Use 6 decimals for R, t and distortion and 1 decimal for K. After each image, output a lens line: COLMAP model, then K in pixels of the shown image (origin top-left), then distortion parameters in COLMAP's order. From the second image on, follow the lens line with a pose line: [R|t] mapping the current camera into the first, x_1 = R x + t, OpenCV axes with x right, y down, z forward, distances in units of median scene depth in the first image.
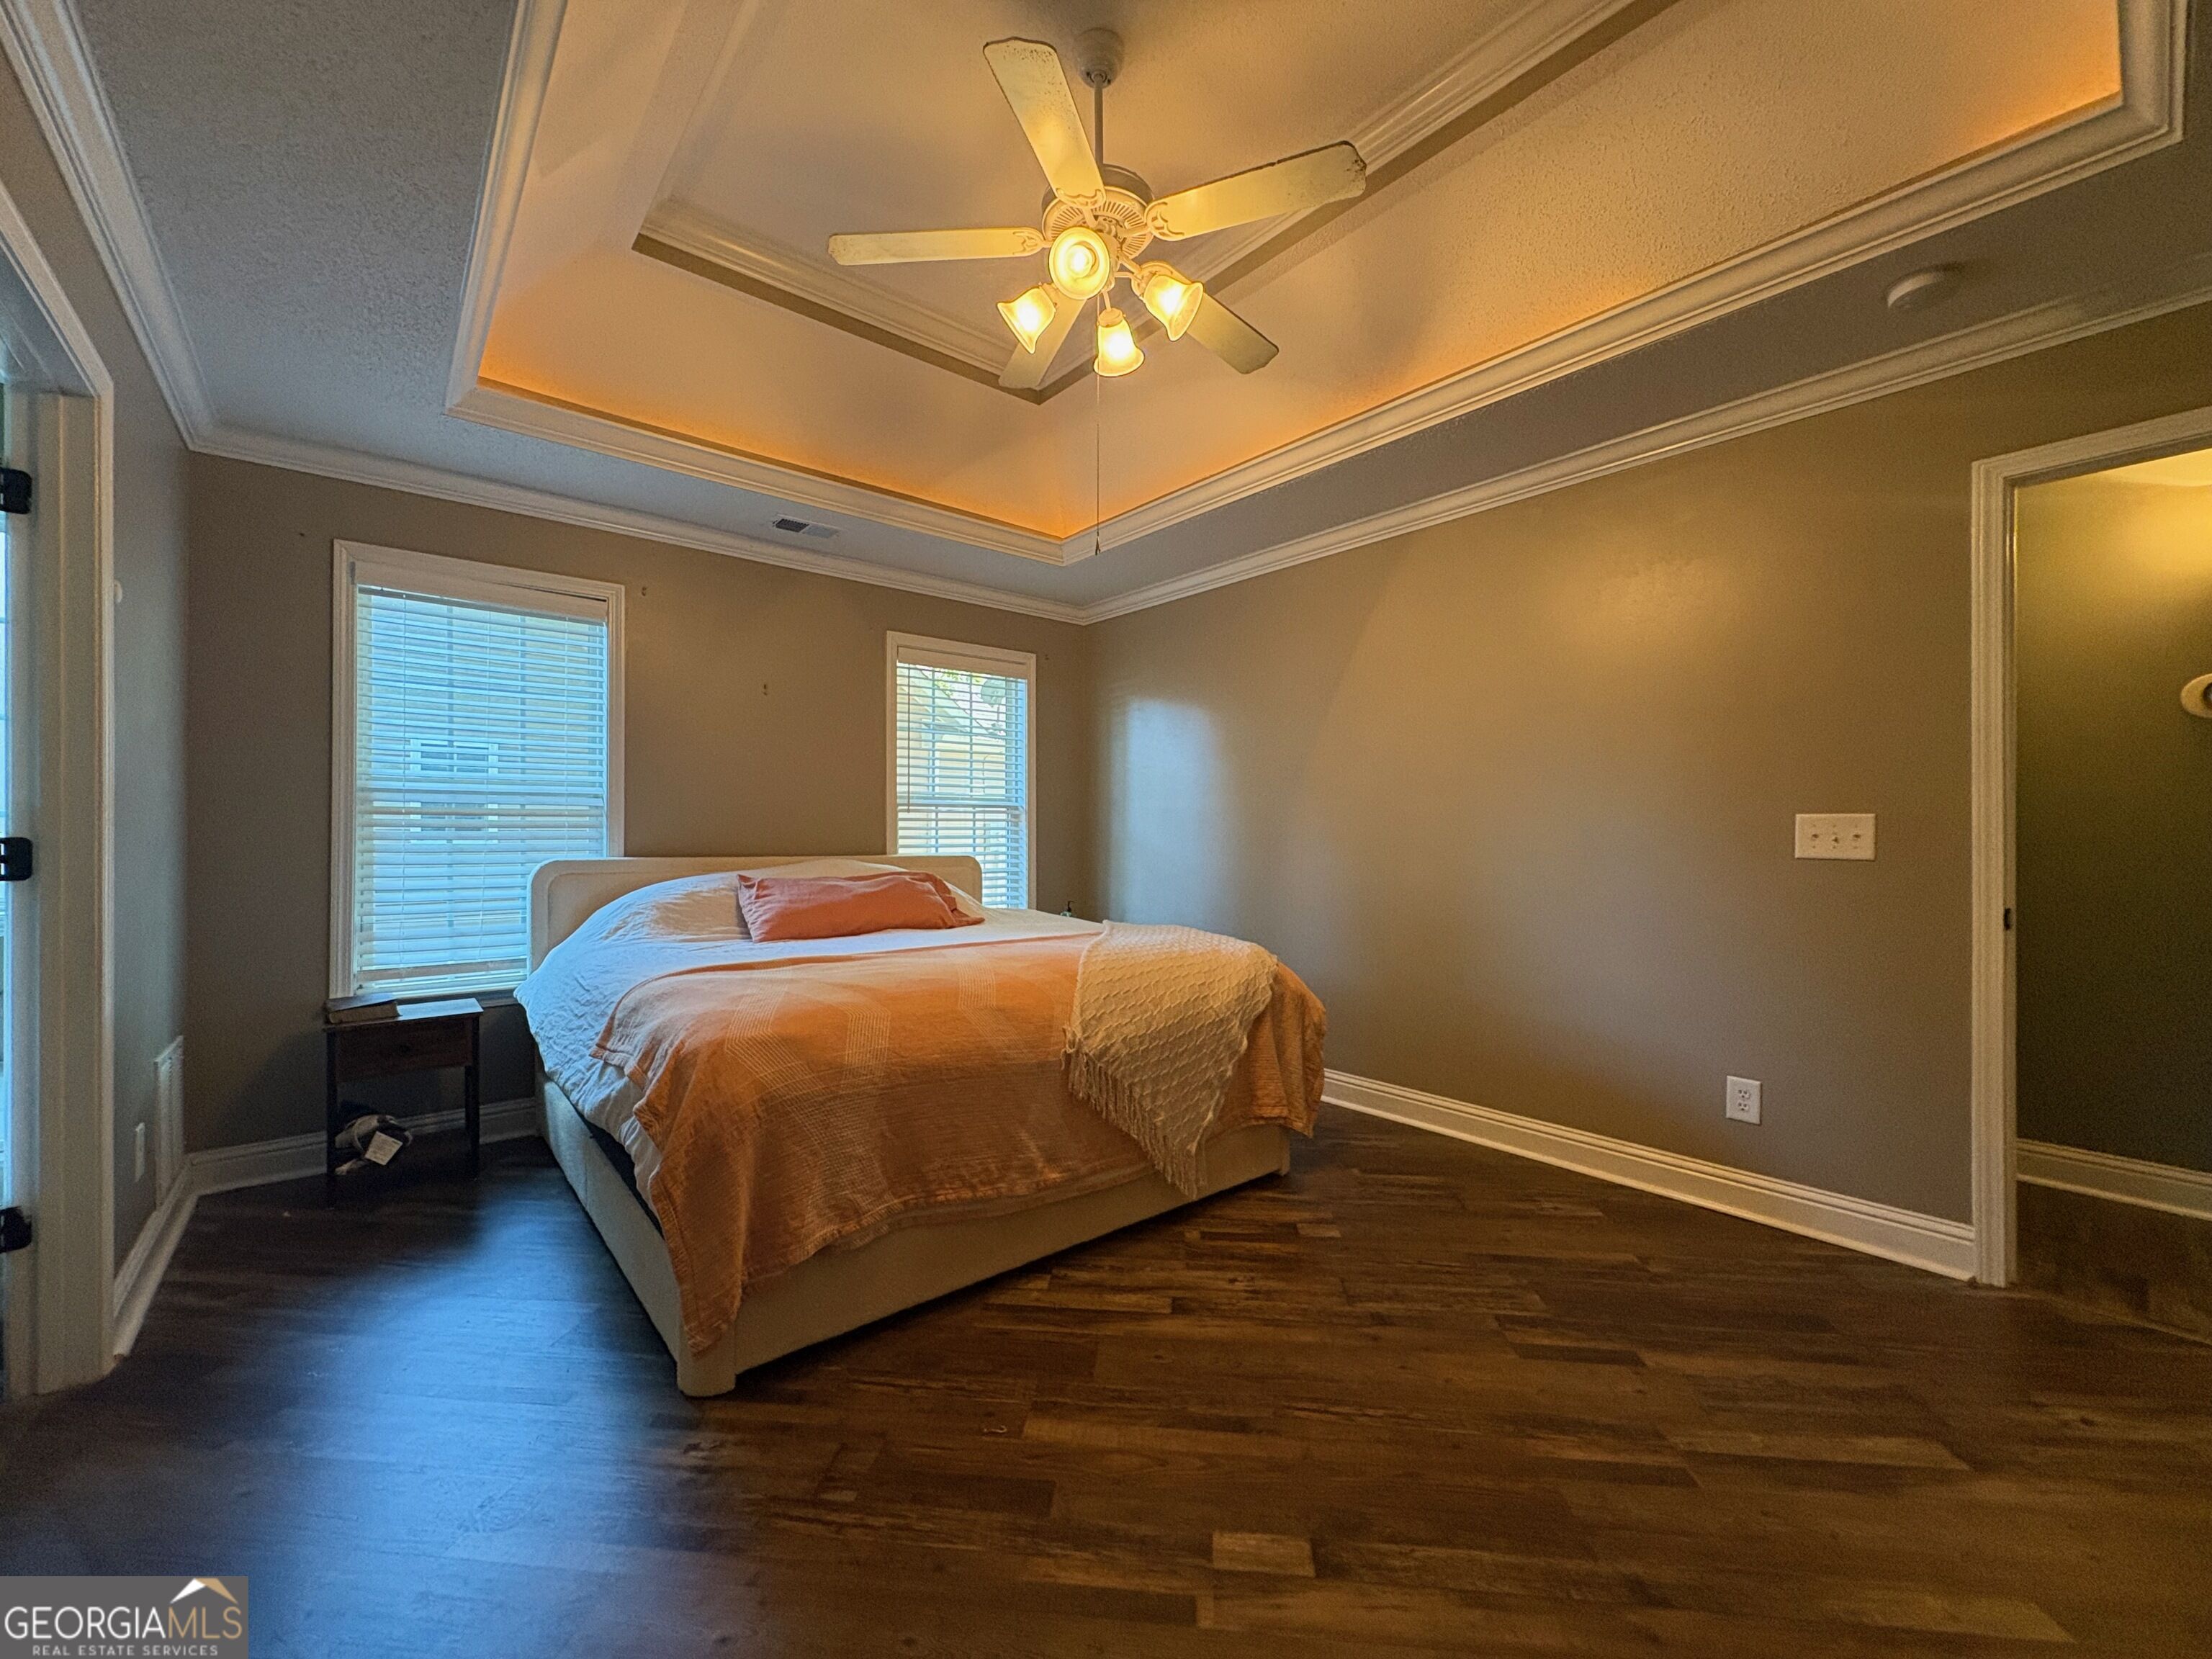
lens RADIAL K [[873.4, 0, 1106.0], [0, 873.4, 829.5], [0, 0, 1]] dist [0.001839, 0.000693]
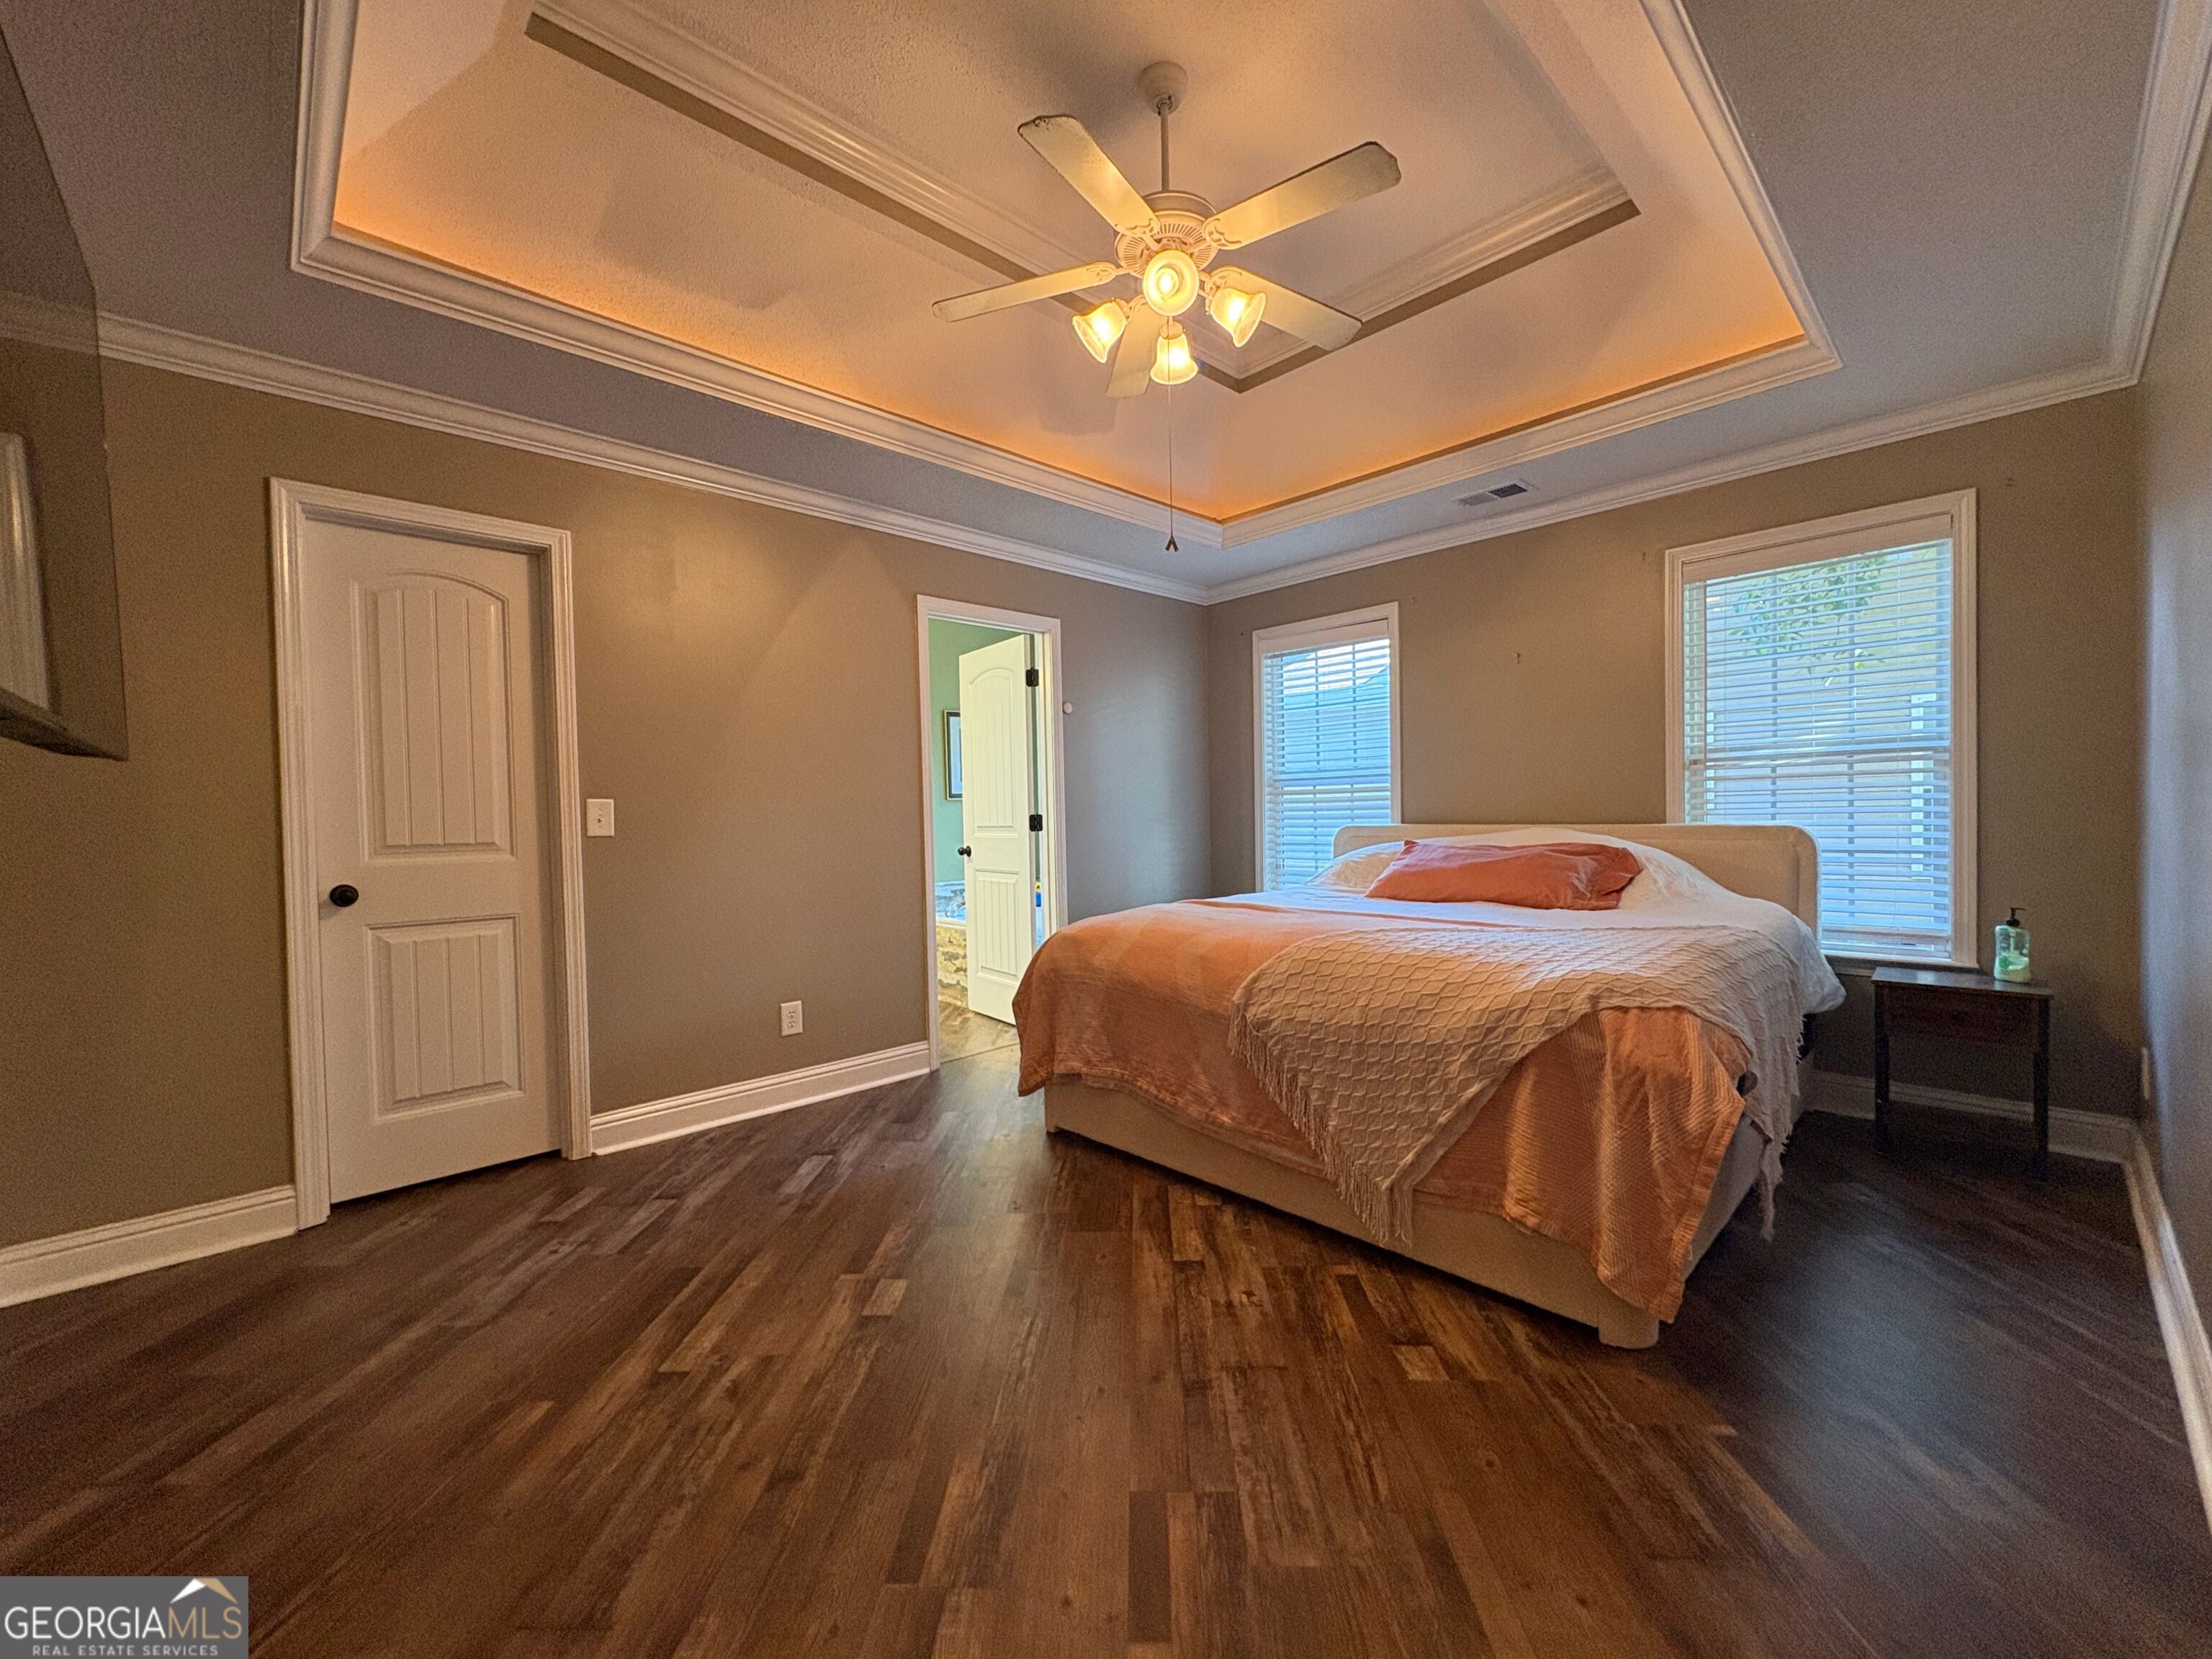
lens RADIAL K [[873.4, 0, 1106.0], [0, 873.4, 829.5], [0, 0, 1]] dist [0.001839, 0.000693]
pose [[0.074152, 0.015720, -0.997123, 1.009004], [0.027237, 0.999471, 0.017783, 0.009846], [0.996875, -0.028478, 0.073685, 0.773830]]
